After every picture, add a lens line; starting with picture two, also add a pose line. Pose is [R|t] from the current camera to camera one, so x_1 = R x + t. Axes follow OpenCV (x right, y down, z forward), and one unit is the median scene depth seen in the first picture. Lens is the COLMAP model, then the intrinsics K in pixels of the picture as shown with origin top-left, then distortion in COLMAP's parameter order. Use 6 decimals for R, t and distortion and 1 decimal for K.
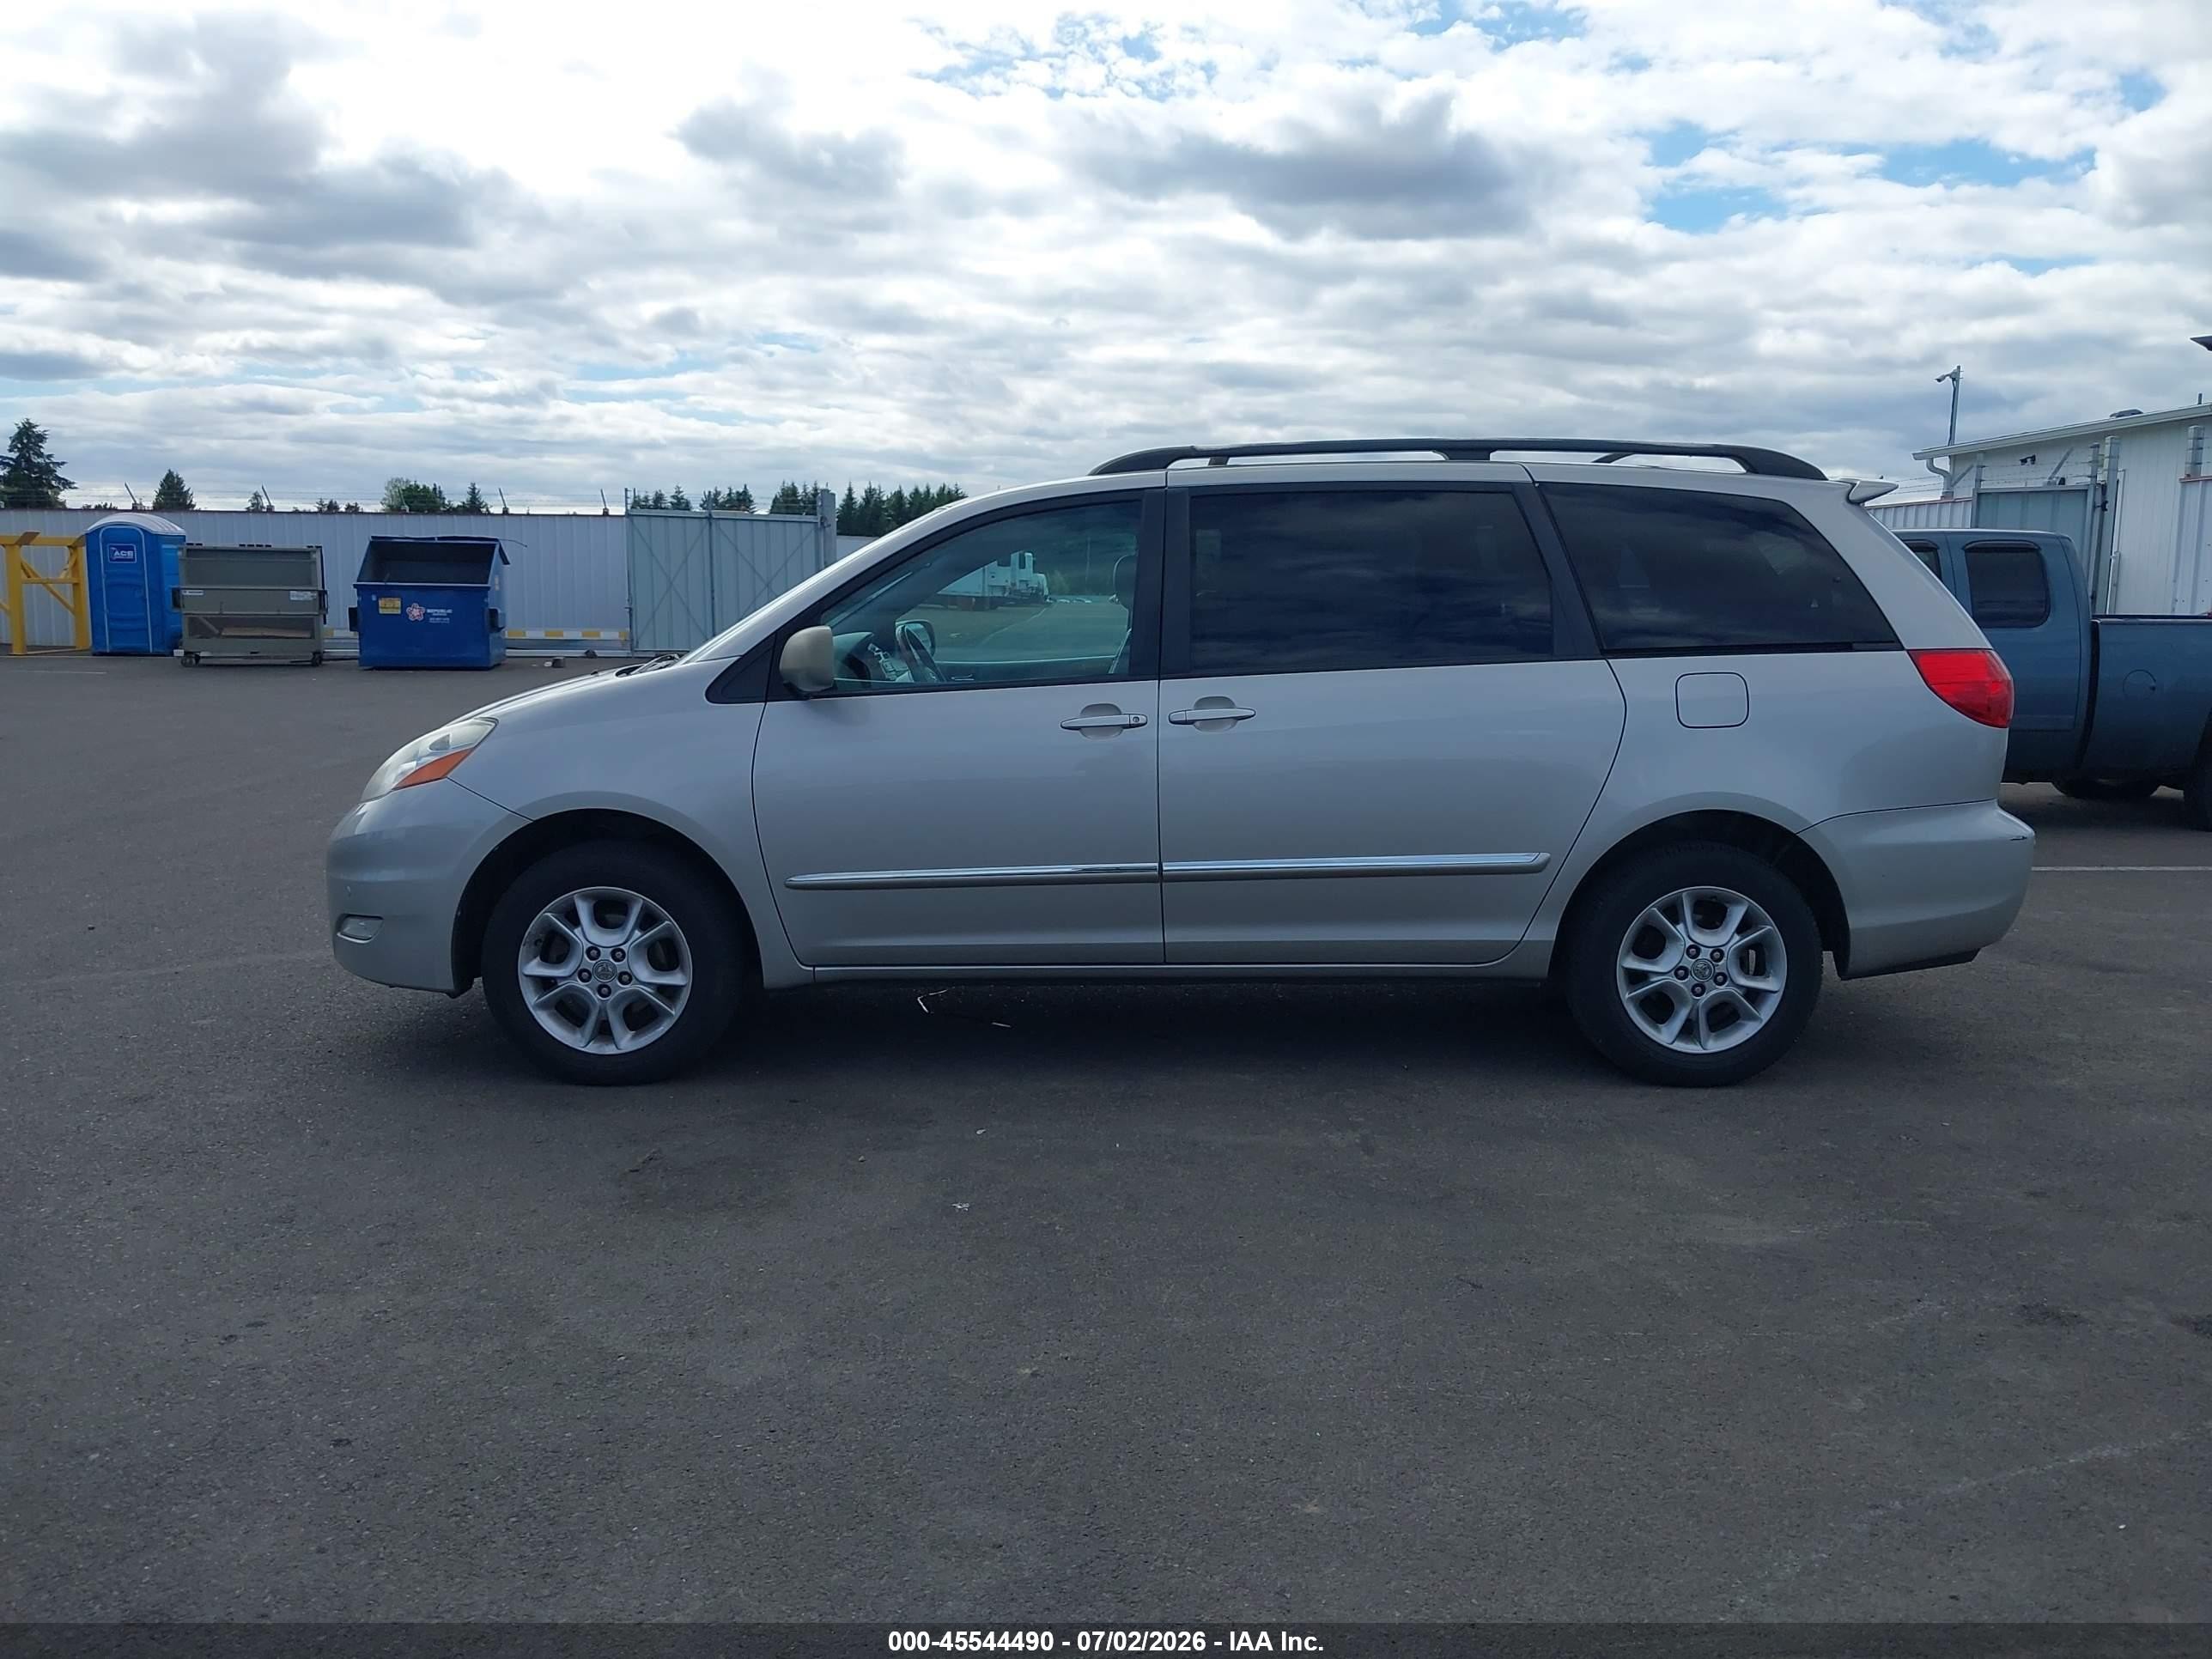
lens RADIAL K [[1697.4, 0, 1146.1], [0, 1697.4, 829.0], [0, 0, 1]] dist [0.083390, -0.113930]
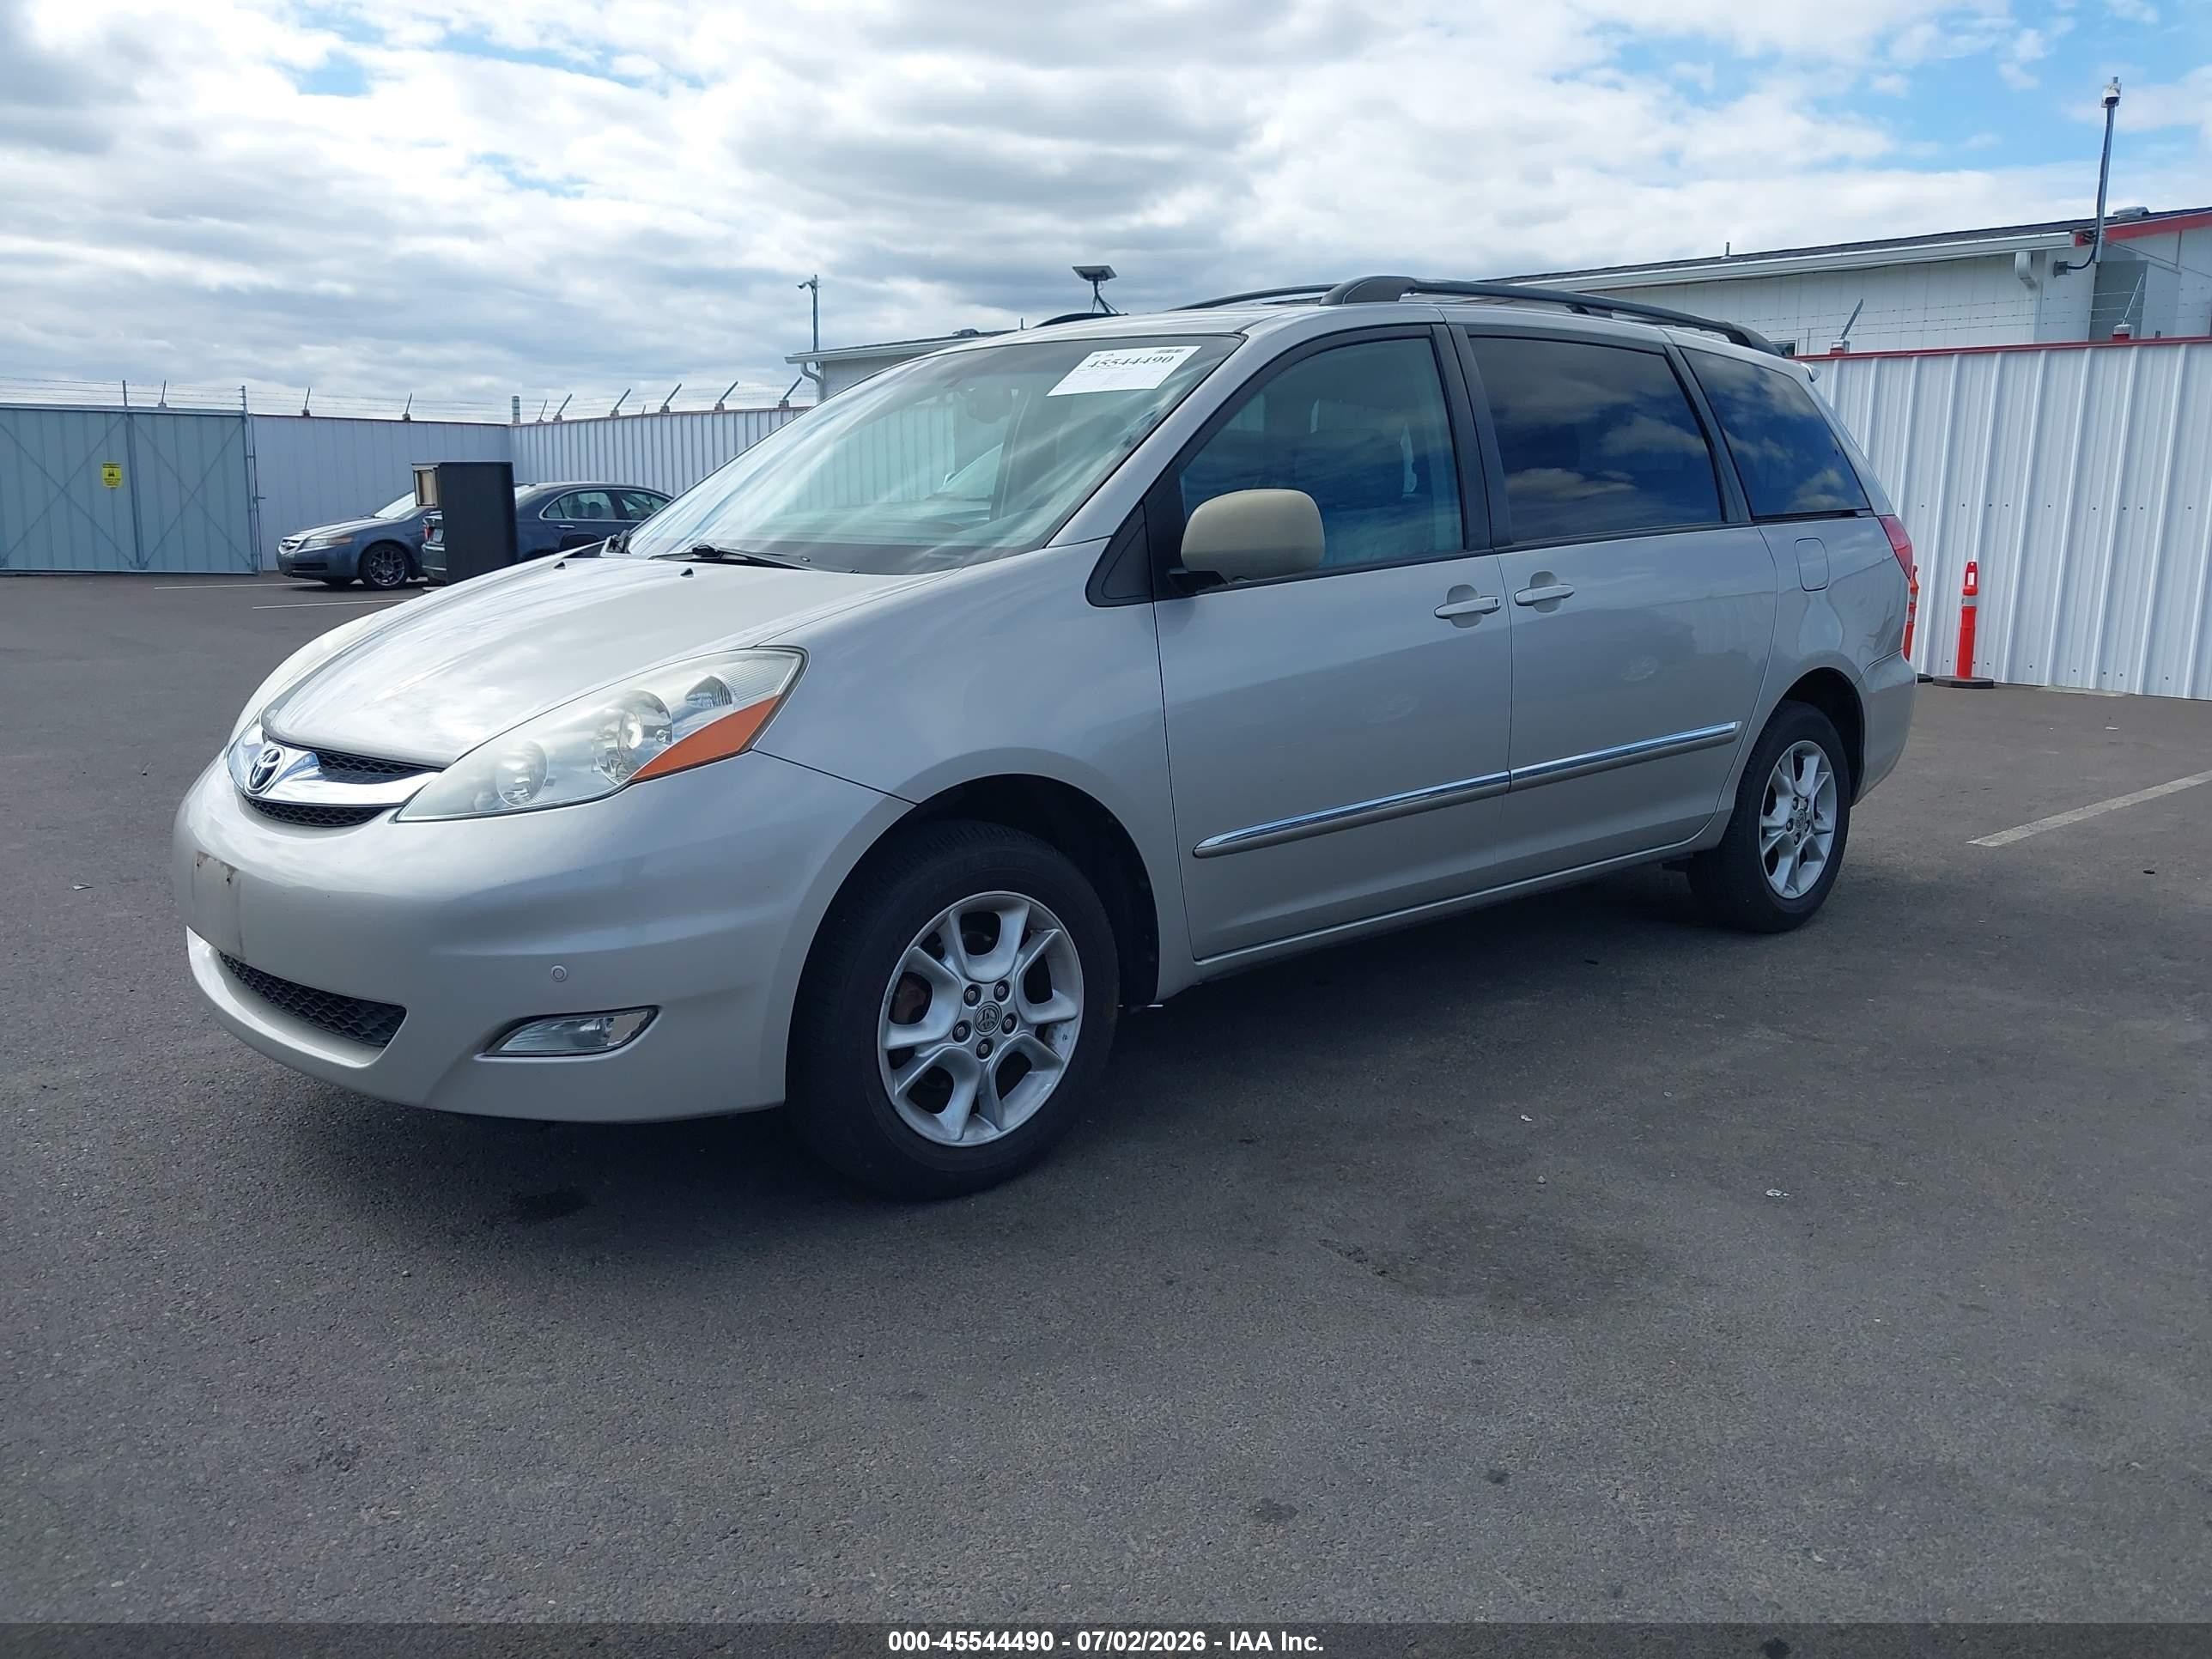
lens RADIAL K [[1721.6, 0, 1150.5], [0, 1721.6, 821.7], [0, 0, 1]] dist [0.114517, -0.153490]
pose [[0.748567, -0.121096, 0.651907, -0.688072], [0.090363, 0.992640, 0.080628, -0.040468], [-0.656873, -0.001447, 0.754000, 0.453618]]
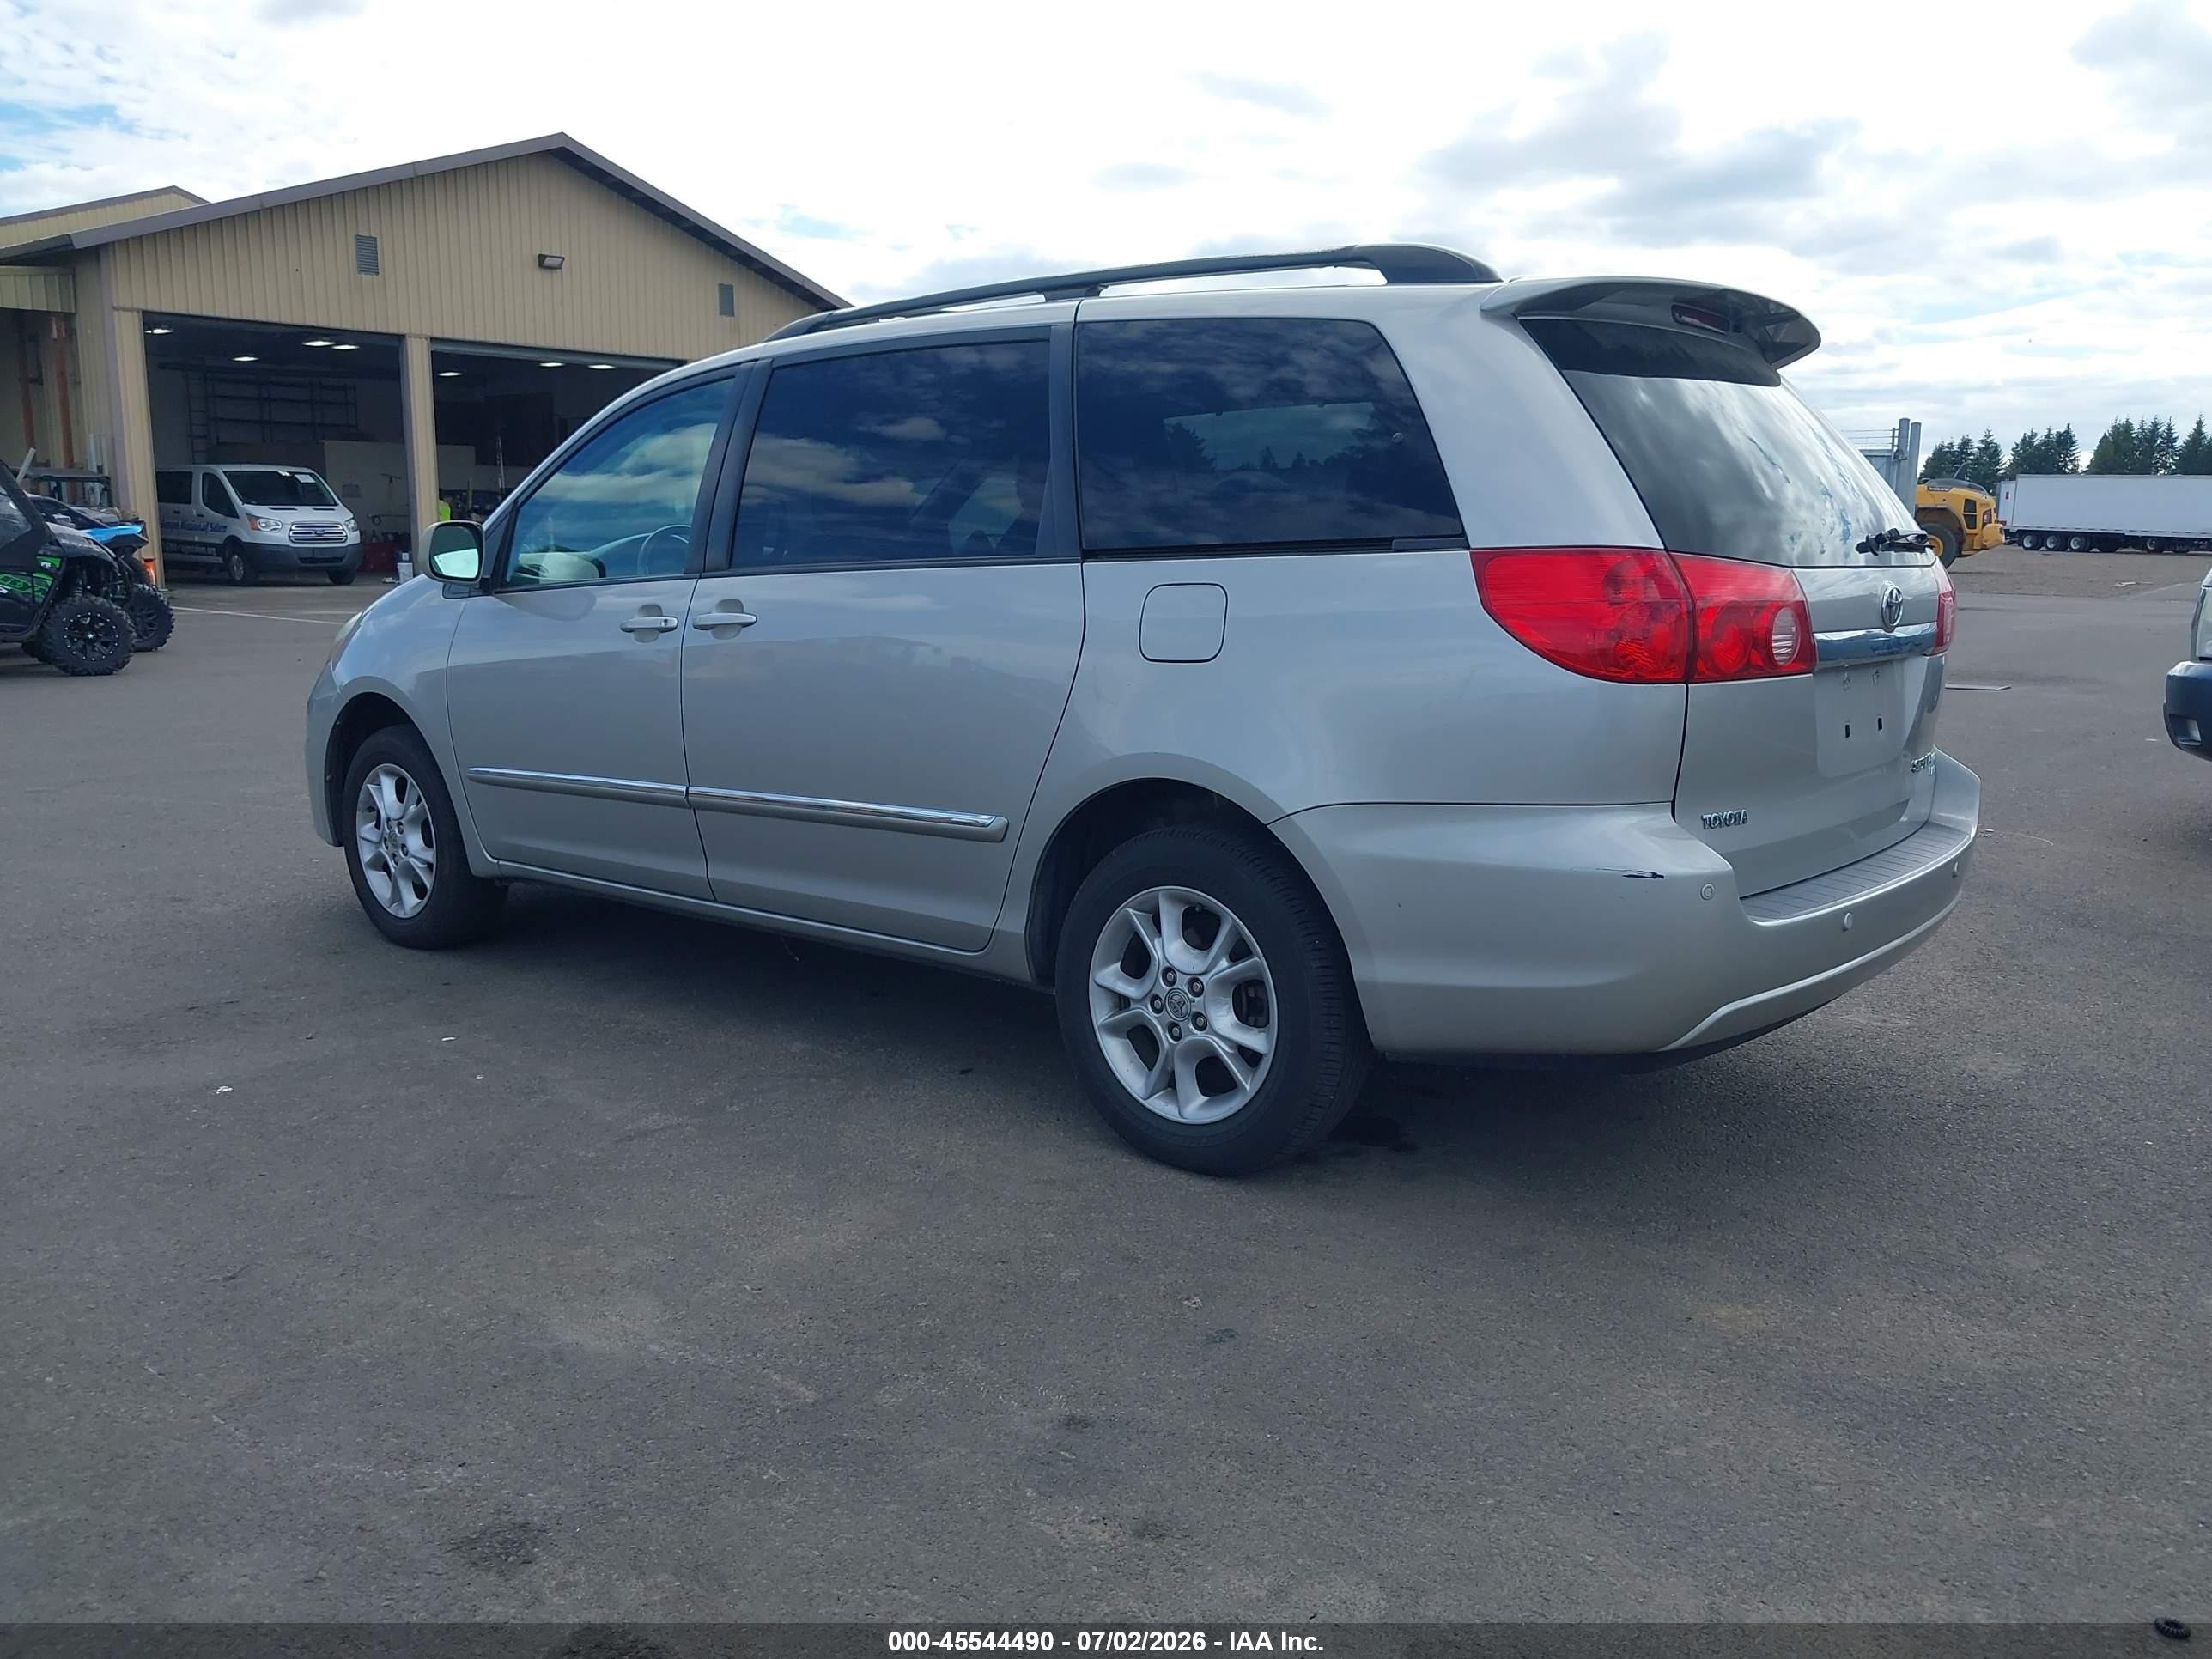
lens RADIAL K [[1734.6, 0, 1186.6], [0, 1734.6, 824.5], [0, 0, 1]] dist [0.005085, -0.010038]
pose [[0.764202, 0.099660, -0.637231, 0.774276], [-0.086104, 0.994910, 0.052338, -0.029561], [0.639204, 0.014871, 0.768893, 0.460681]]
